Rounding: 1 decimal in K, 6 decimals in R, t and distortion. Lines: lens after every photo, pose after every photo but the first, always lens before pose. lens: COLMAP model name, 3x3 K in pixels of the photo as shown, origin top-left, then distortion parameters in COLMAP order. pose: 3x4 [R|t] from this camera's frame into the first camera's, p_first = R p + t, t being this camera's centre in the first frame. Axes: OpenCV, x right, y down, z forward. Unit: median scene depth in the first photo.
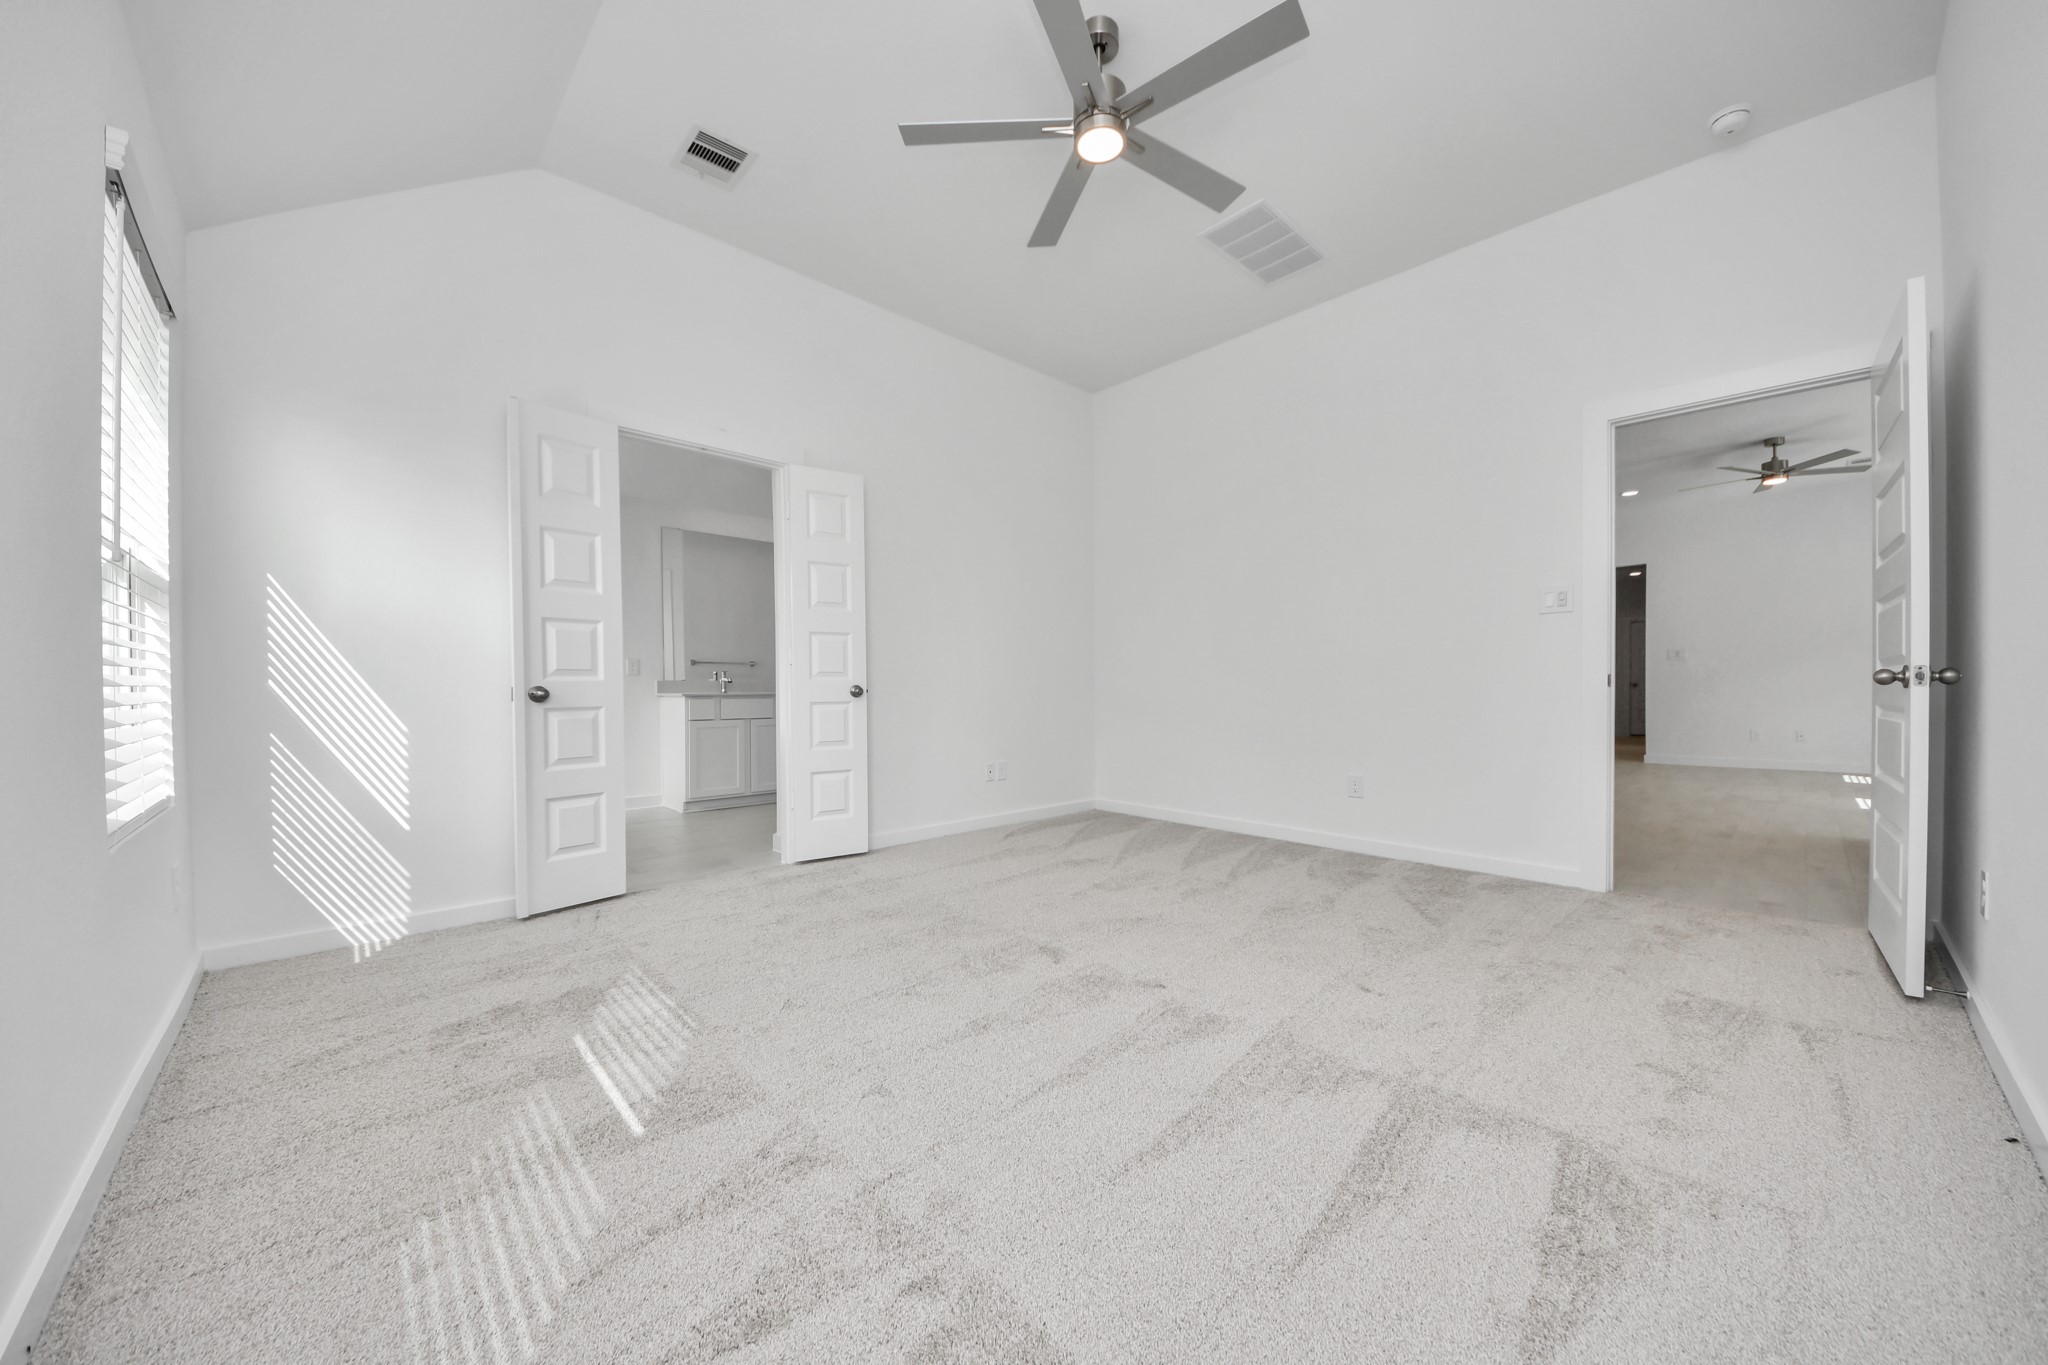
lens RADIAL K [[728.4, 0, 1024.0], [0, 728.4, 688.9], [0, 0, 1]] dist [0.012354, -0.011558]
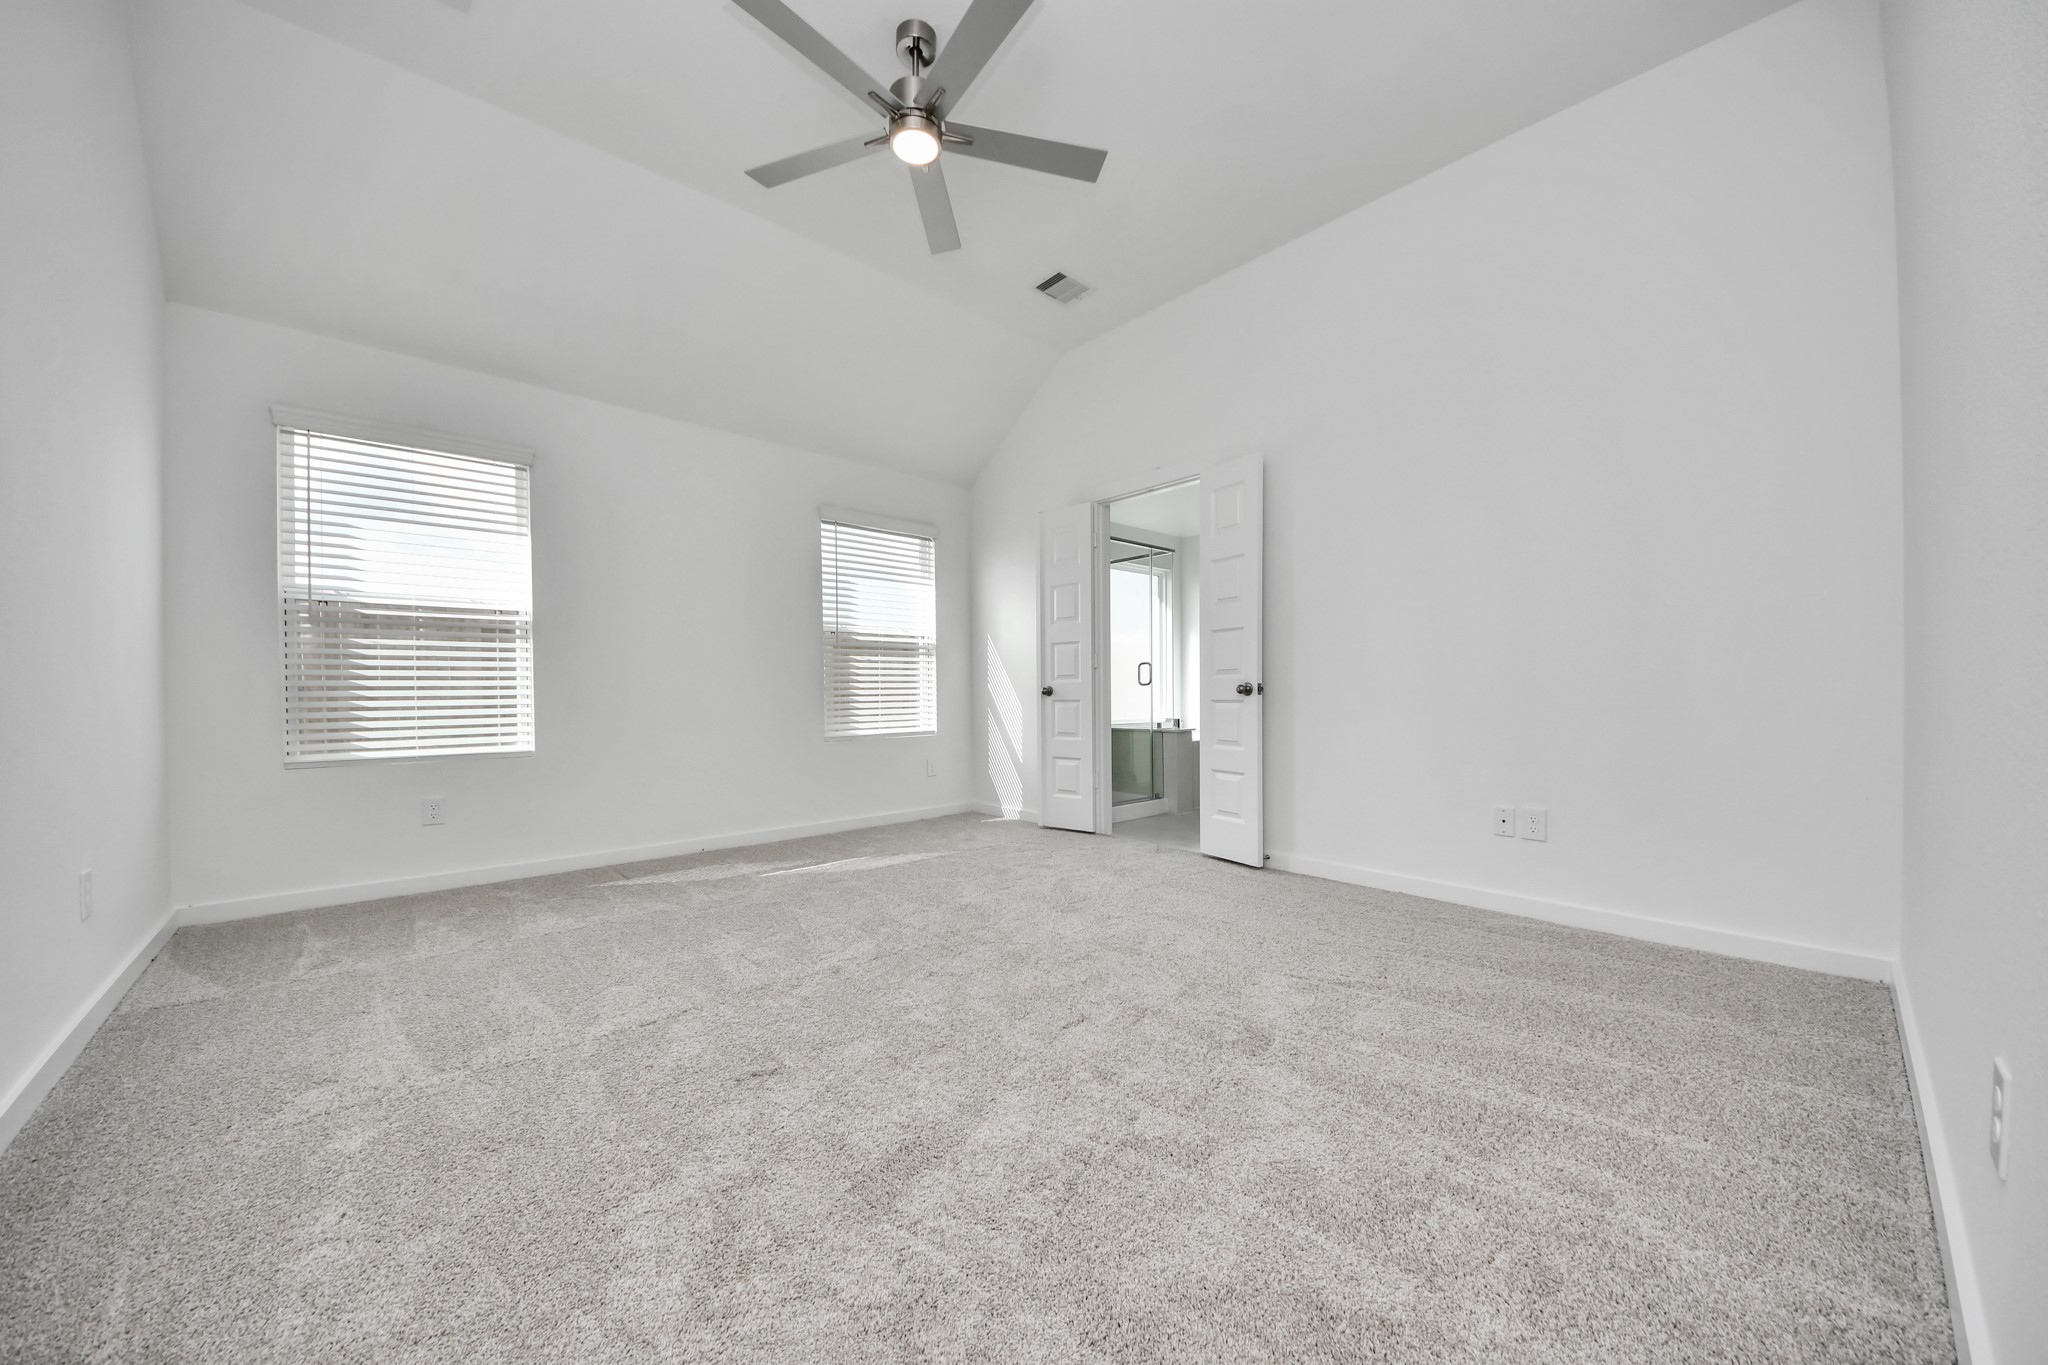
lens RADIAL K [[728.4, 0, 1024.0], [0, 728.4, 688.9], [0, 0, 1]] dist [0.012354, -0.011558]
pose [[-0.029533, 0.003257, -0.999559, 0.928178], [0.004206, 0.999986, 0.003134, -0.002267], [0.999555, -0.004112, -0.029546, 0.976125]]
